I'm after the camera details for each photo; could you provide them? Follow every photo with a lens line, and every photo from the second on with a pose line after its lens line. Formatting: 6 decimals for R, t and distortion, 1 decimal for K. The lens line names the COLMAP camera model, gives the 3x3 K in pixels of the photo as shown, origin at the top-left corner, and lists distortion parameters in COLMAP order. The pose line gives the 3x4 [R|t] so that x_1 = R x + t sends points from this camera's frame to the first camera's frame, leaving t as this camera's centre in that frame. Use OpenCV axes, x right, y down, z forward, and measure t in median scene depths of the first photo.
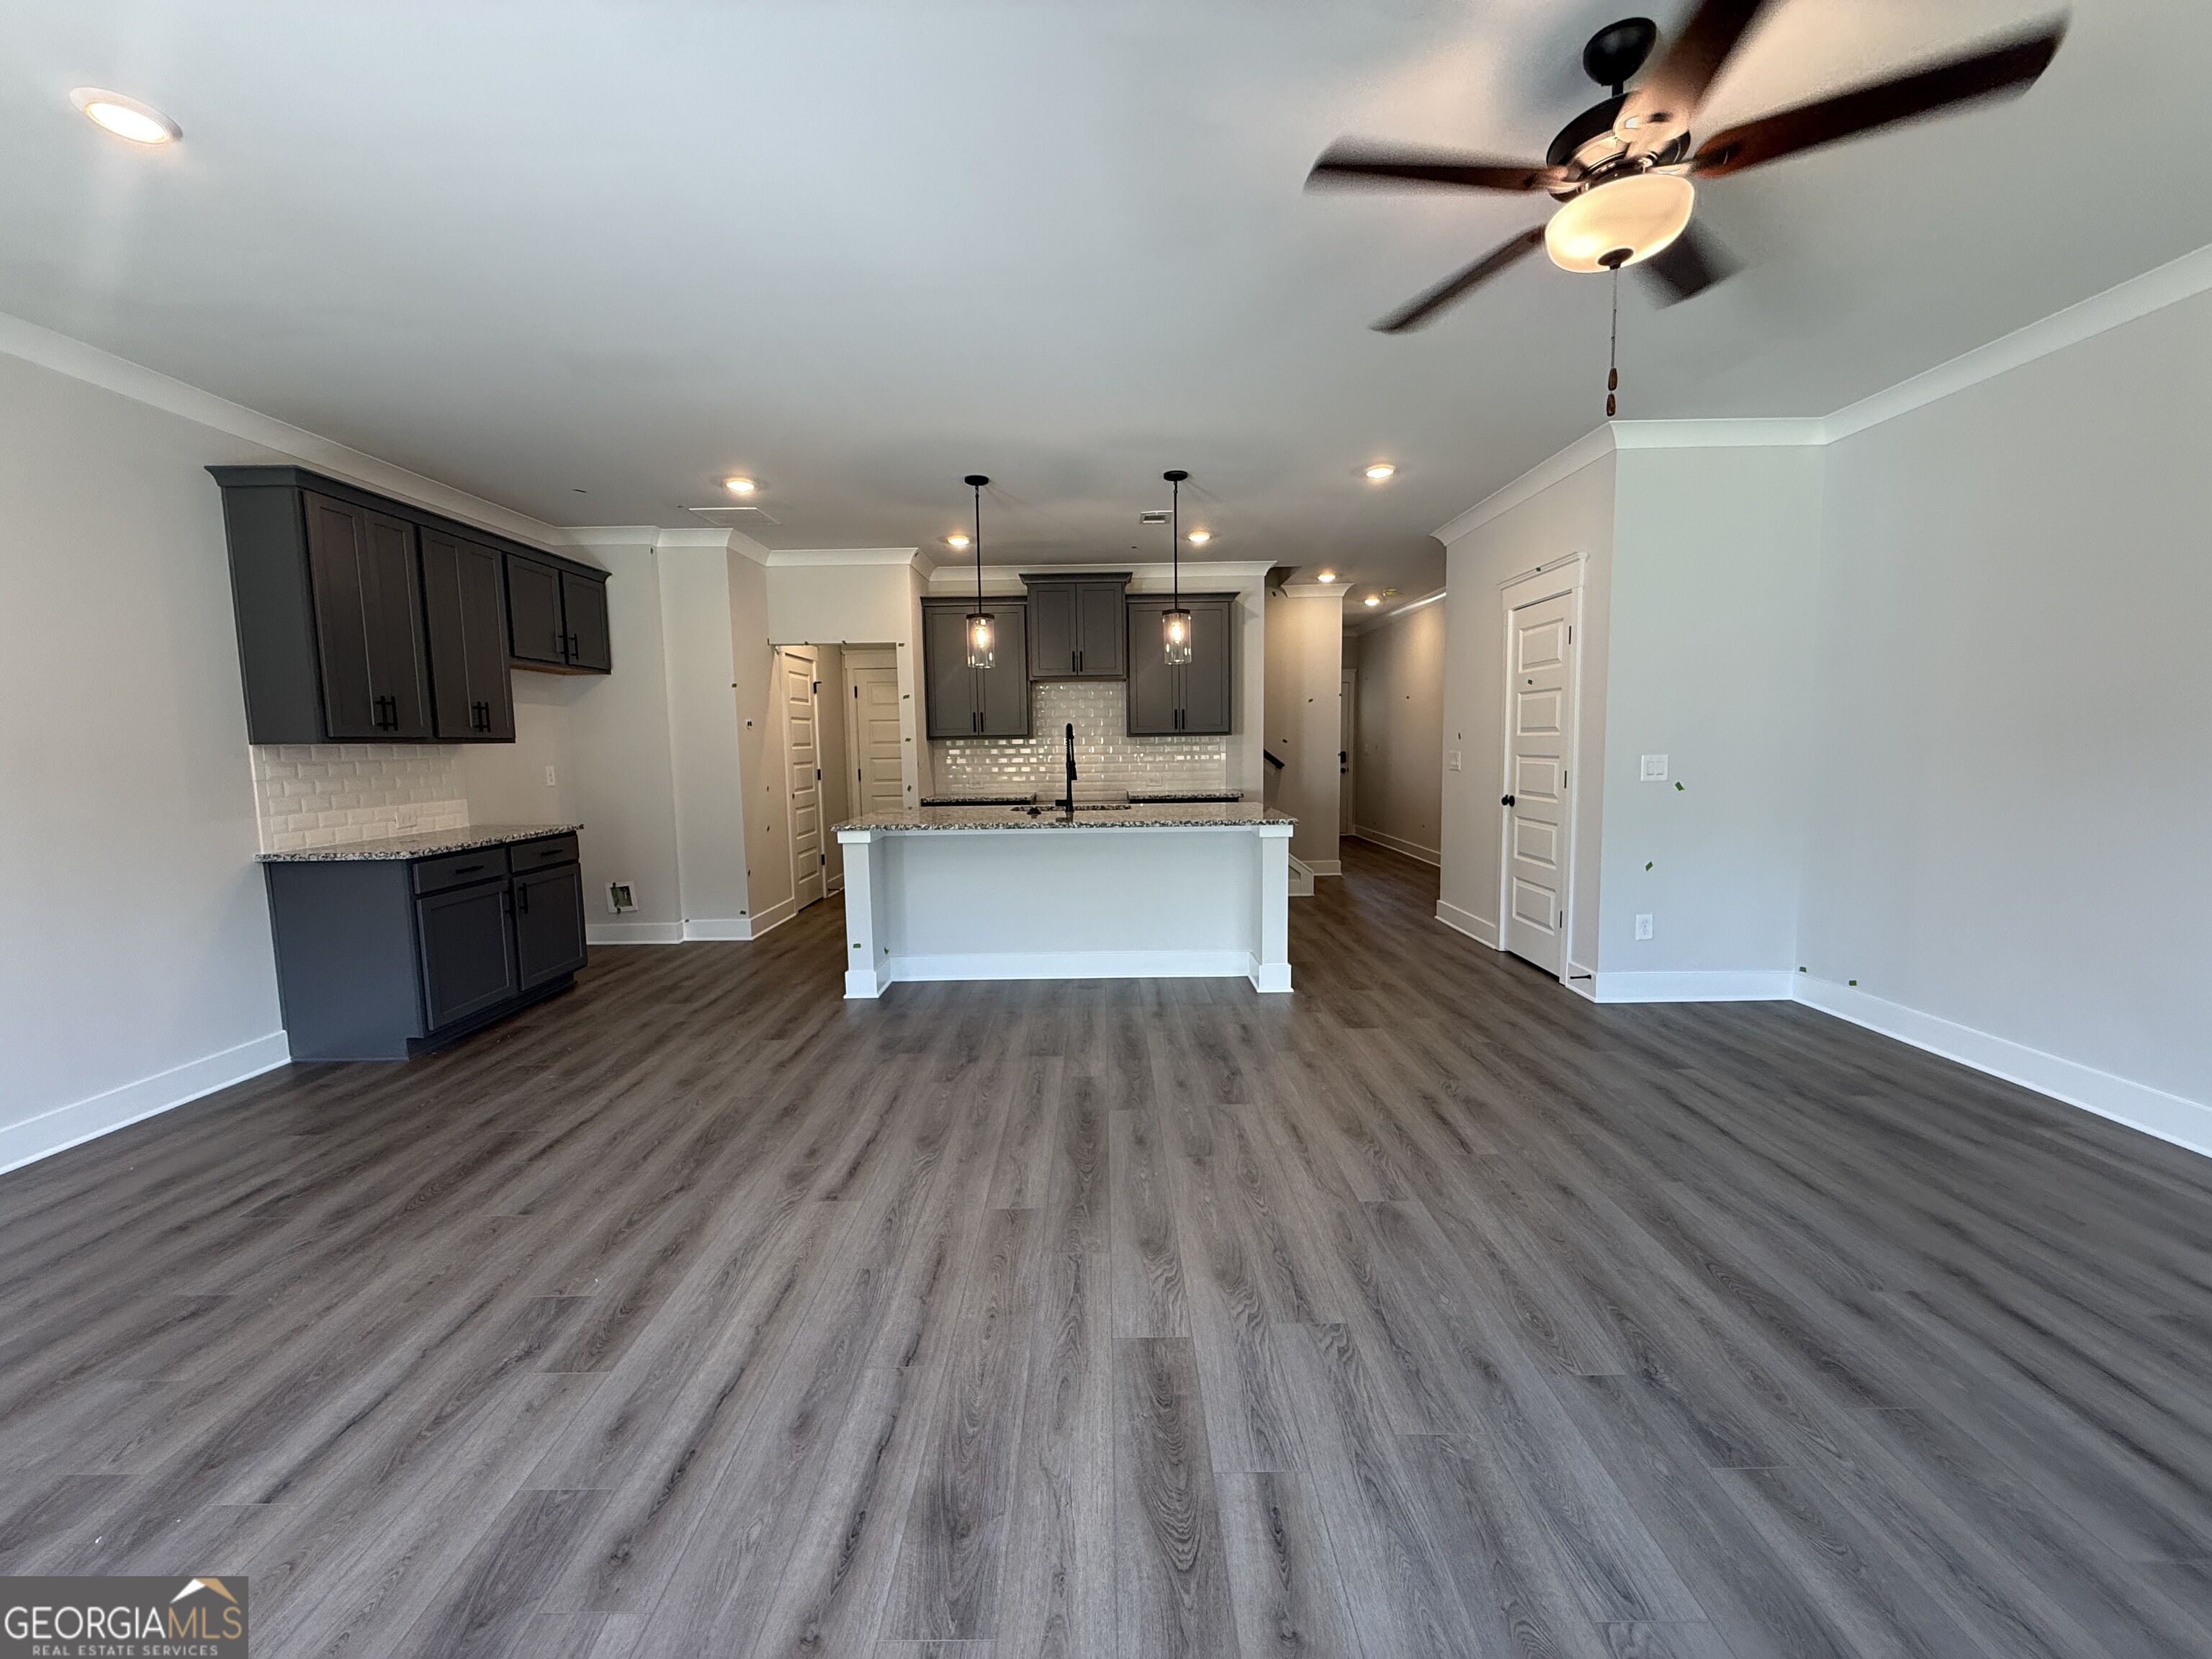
lens RADIAL K [[879.6, 0, 1098.0], [0, 879.6, 830.4], [0, 0, 1]] dist [-0.000891, 0.000010]
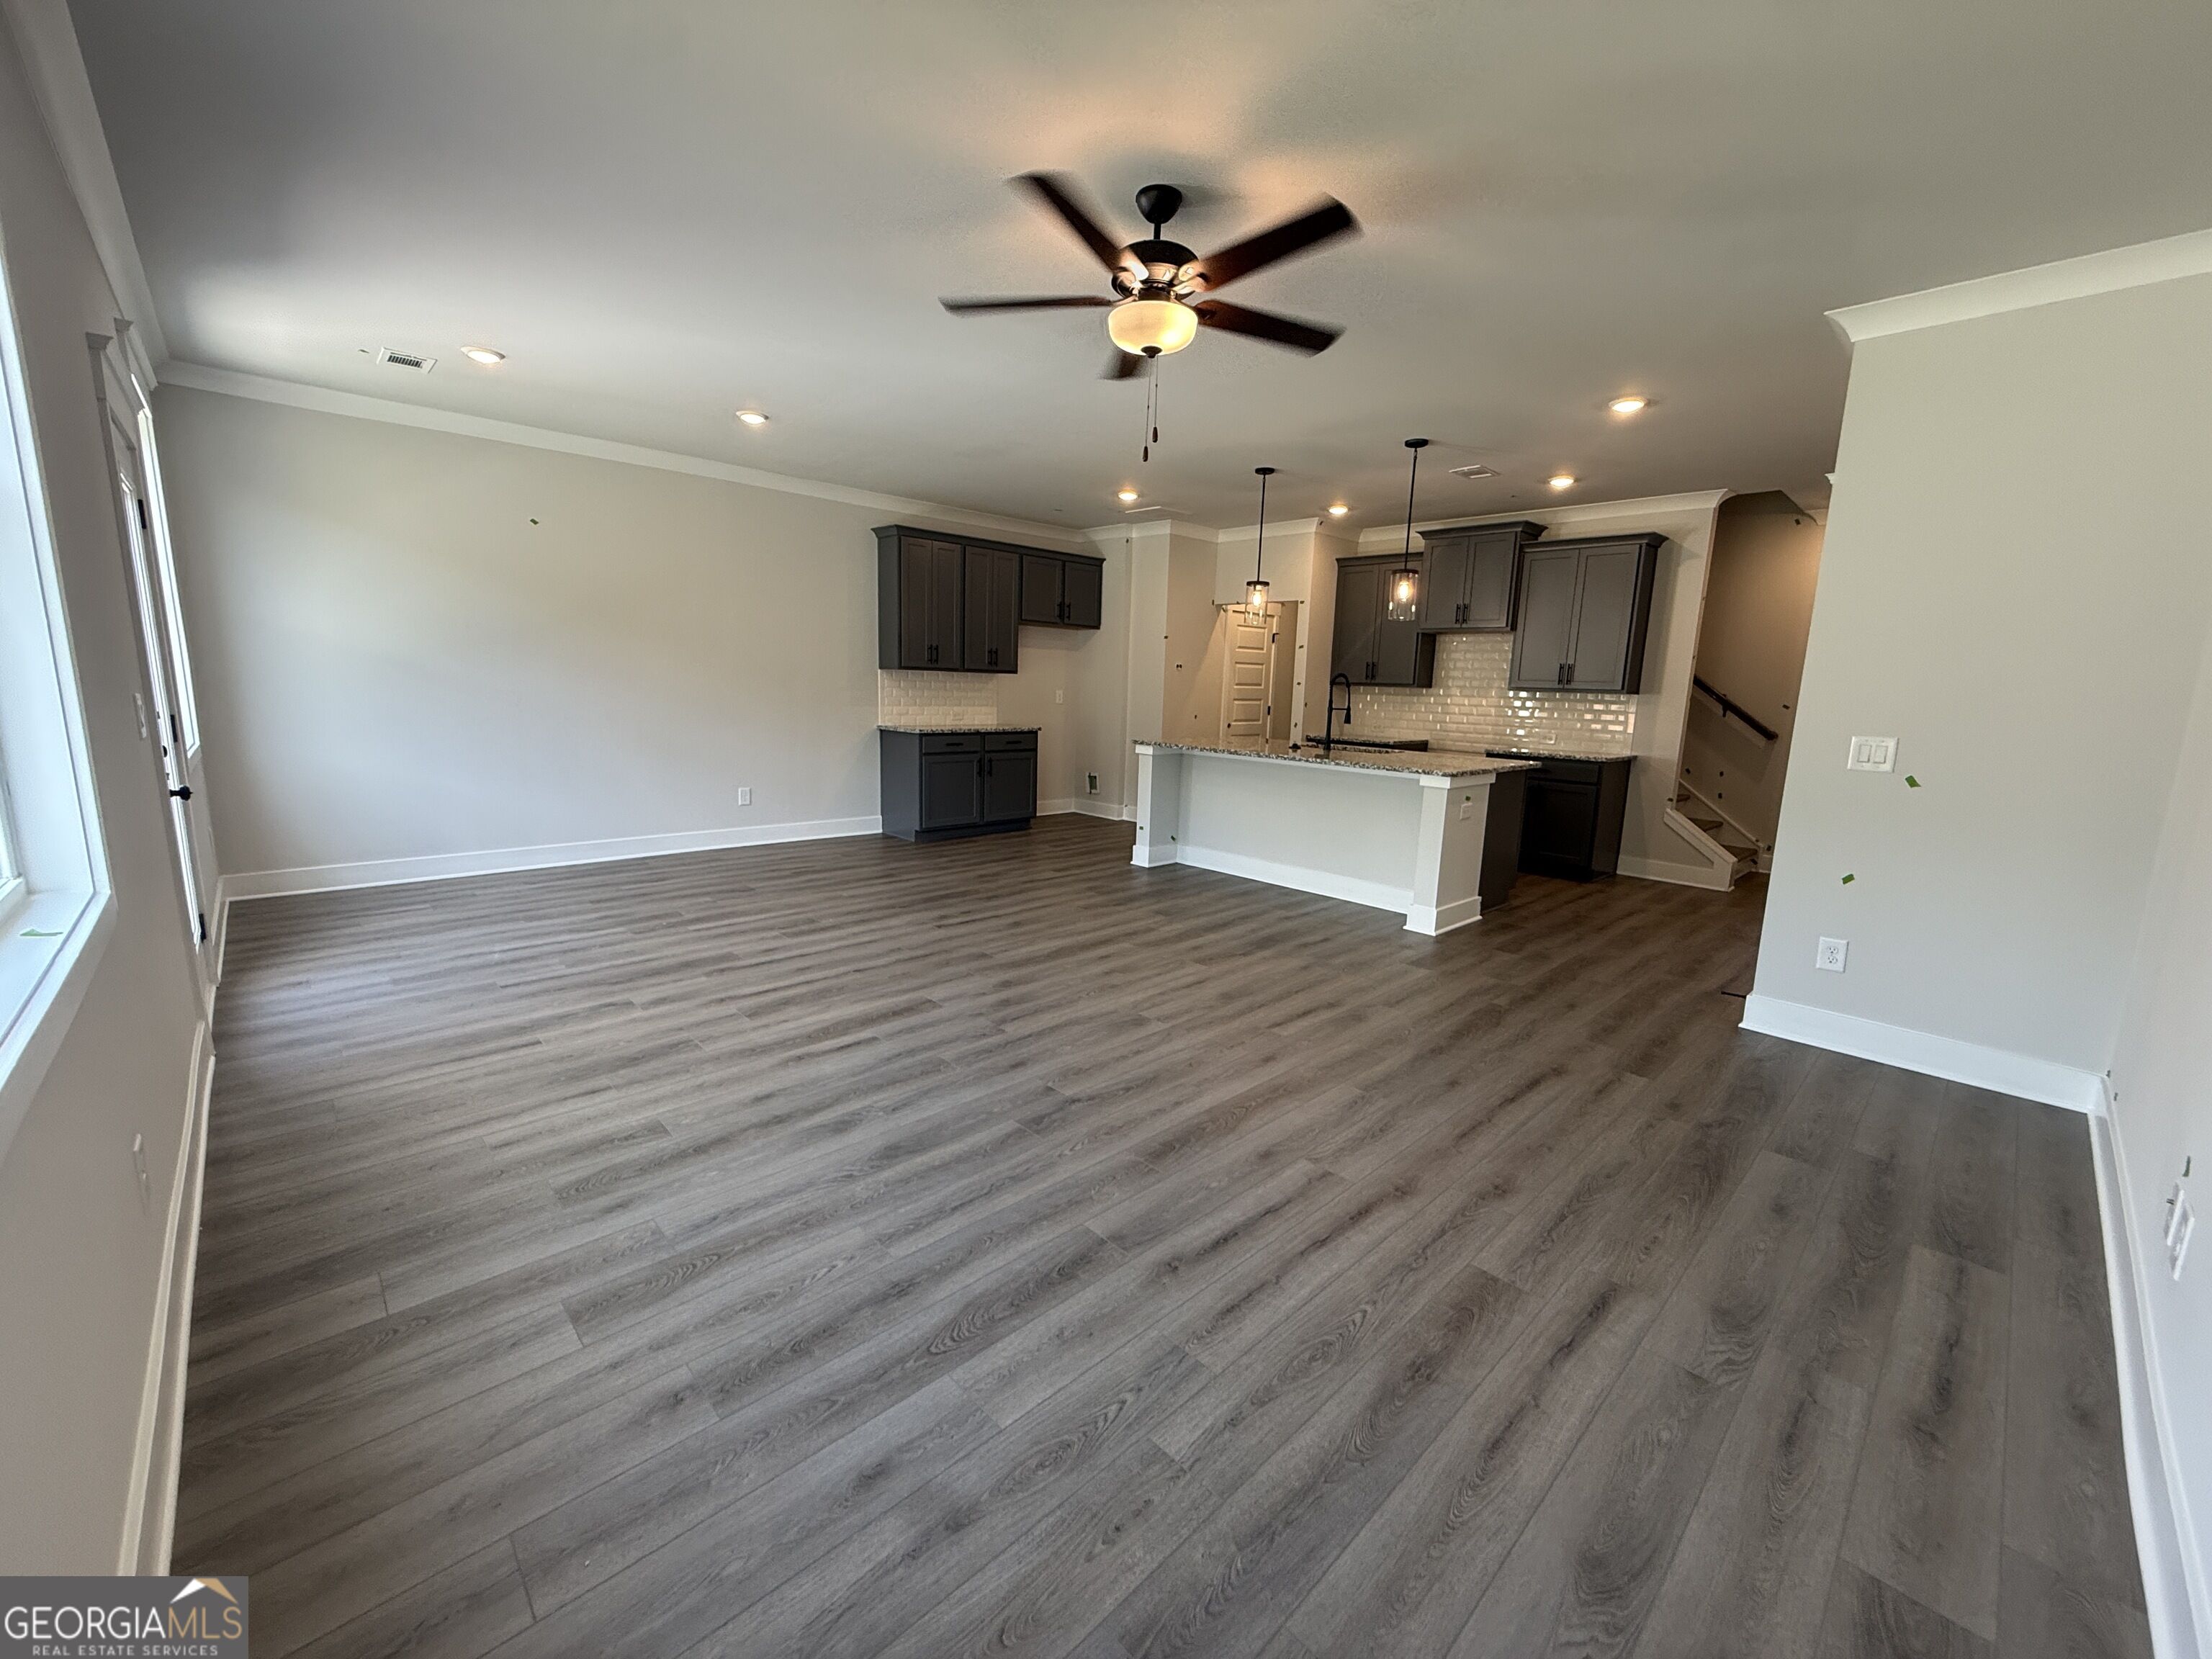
lens RADIAL K [[879.6, 0, 1098.0], [0, 879.6, 830.4], [0, 0, 1]] dist [-0.000891, 0.000010]
pose [[0.689914, 0.158918, -0.706232, 0.773131], [-0.115946, 0.987269, 0.108890, -0.010469], [0.714545, 0.006760, 0.699557, -0.027049]]
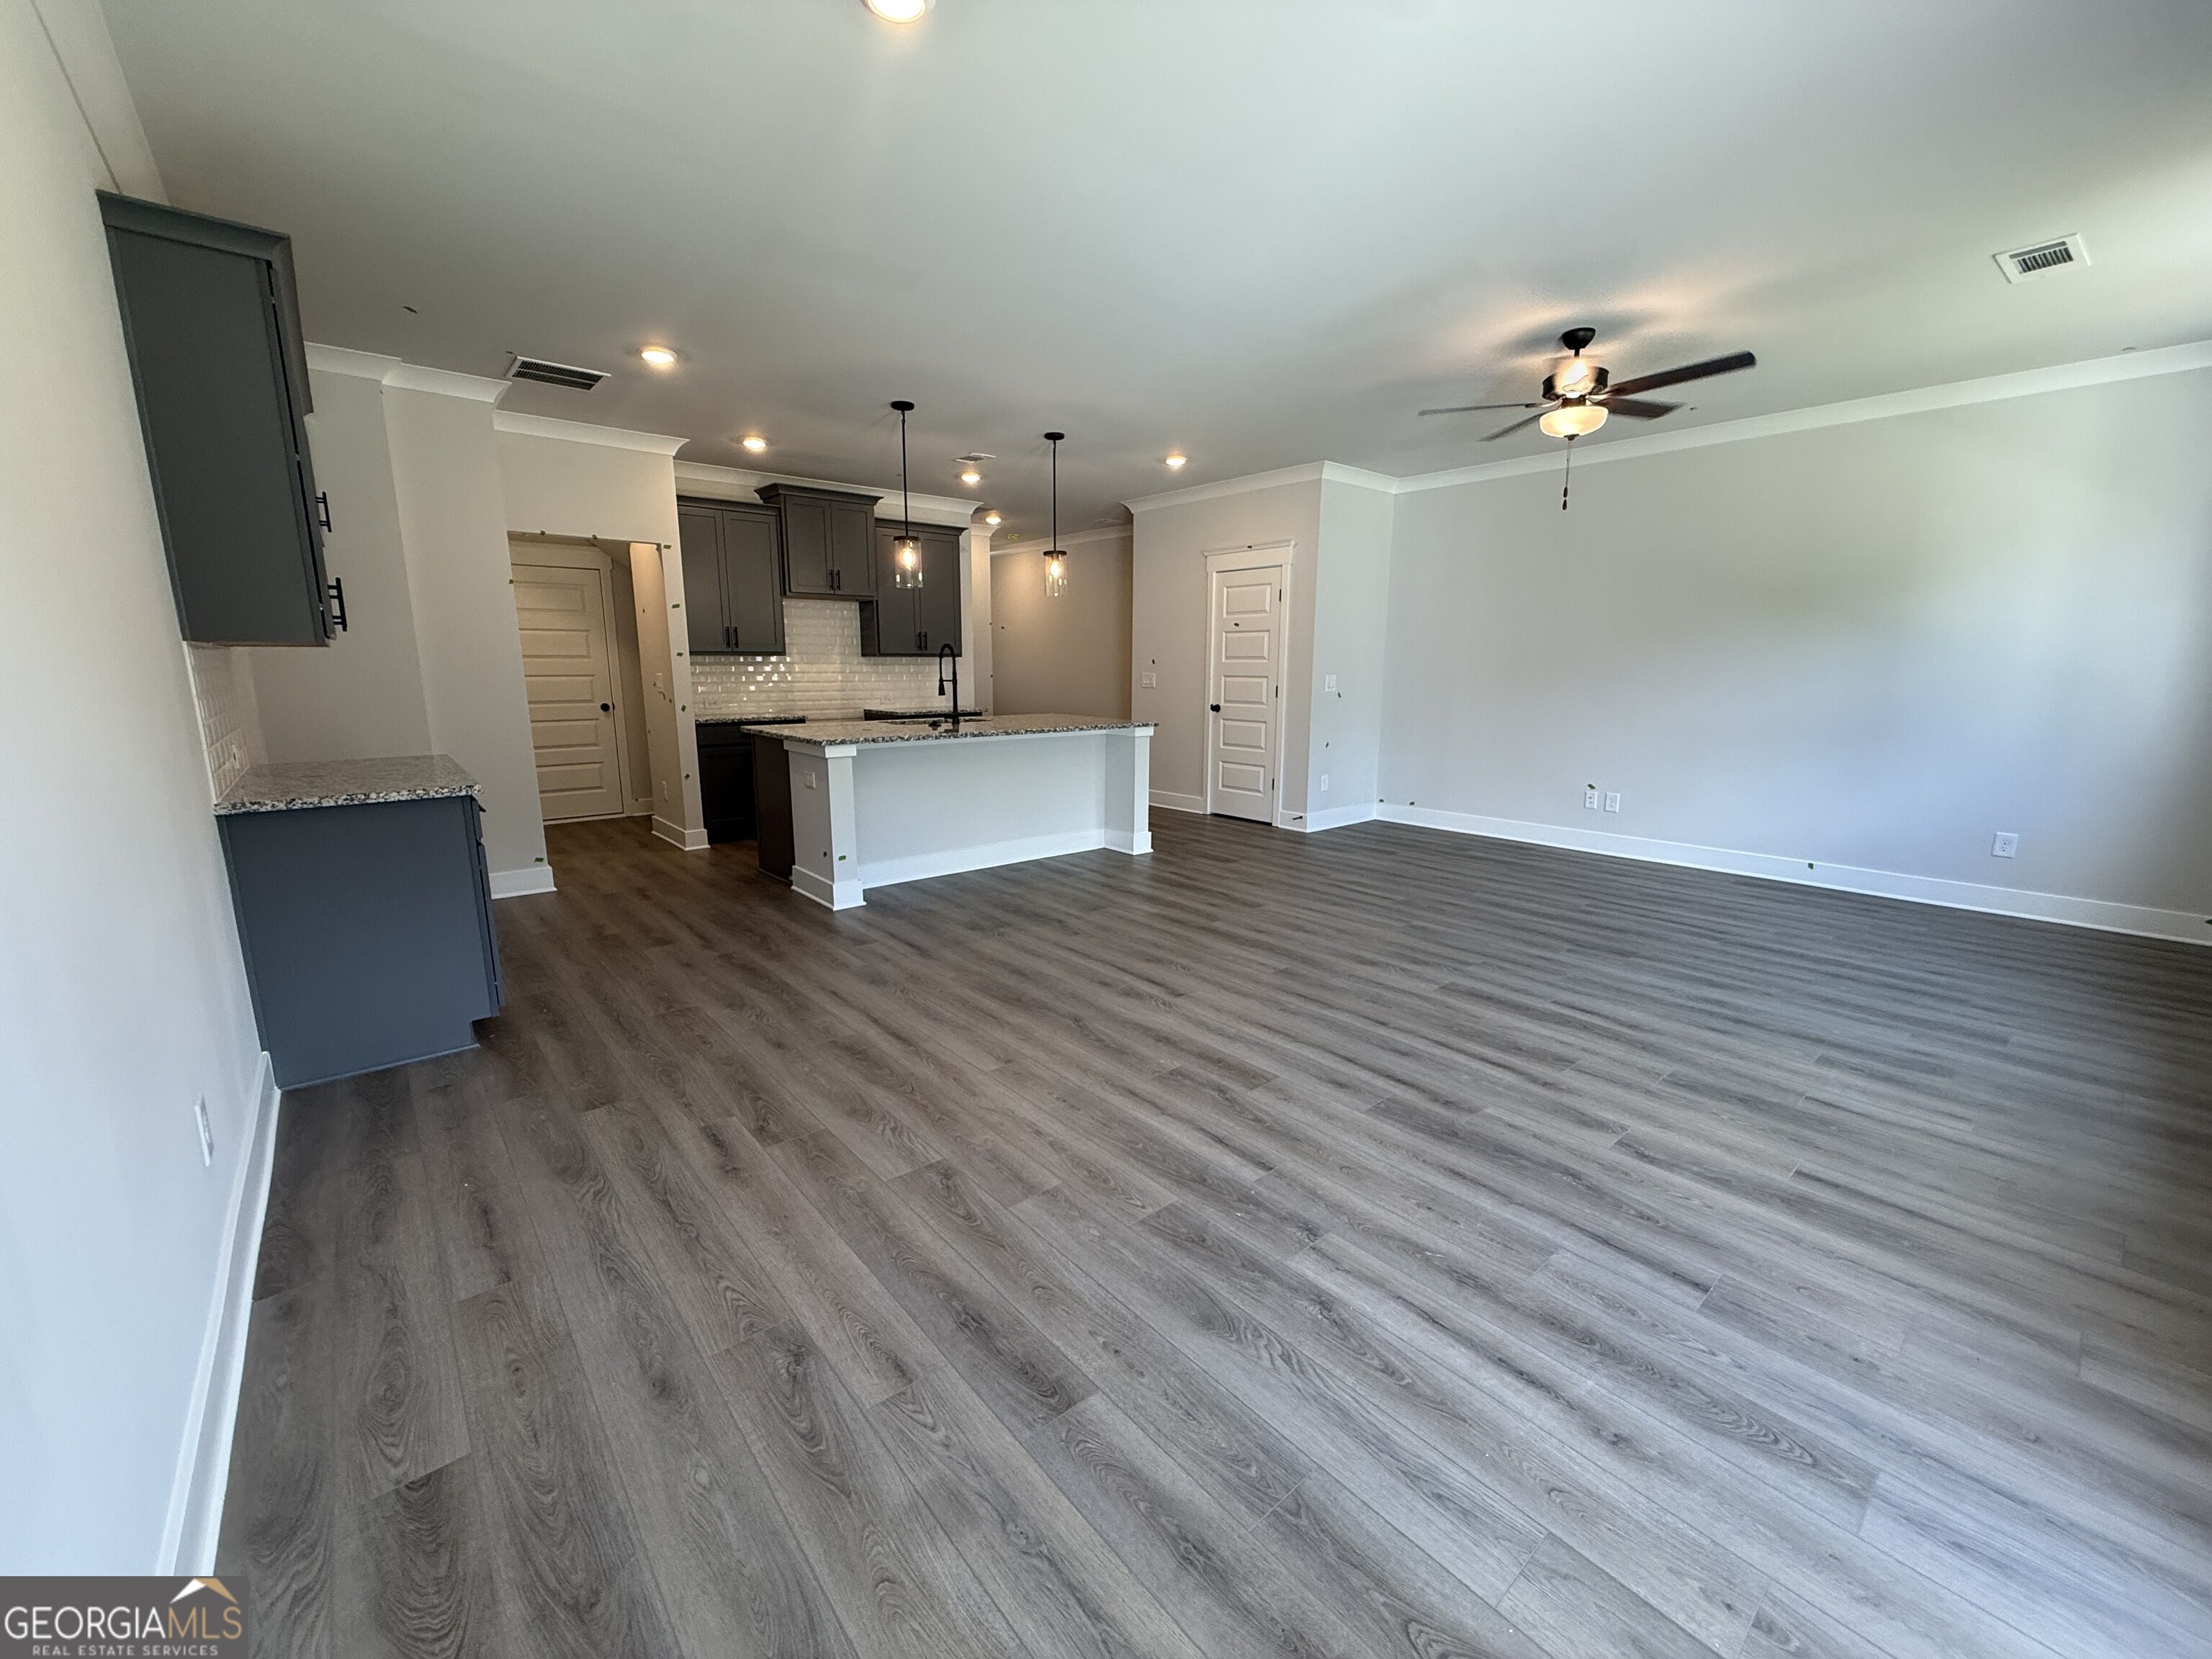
lens RADIAL K [[885.6, 0, 1093.8], [0, 885.6, 827.1], [0, 0, 1]] dist [0.001493, -0.000166]
pose [[0.761563, -0.101207, 0.640140, -0.824909], [0.050438, 0.993991, 0.097146, 0.011965], [-0.646125, -0.041695, 0.762091, 0.031362]]
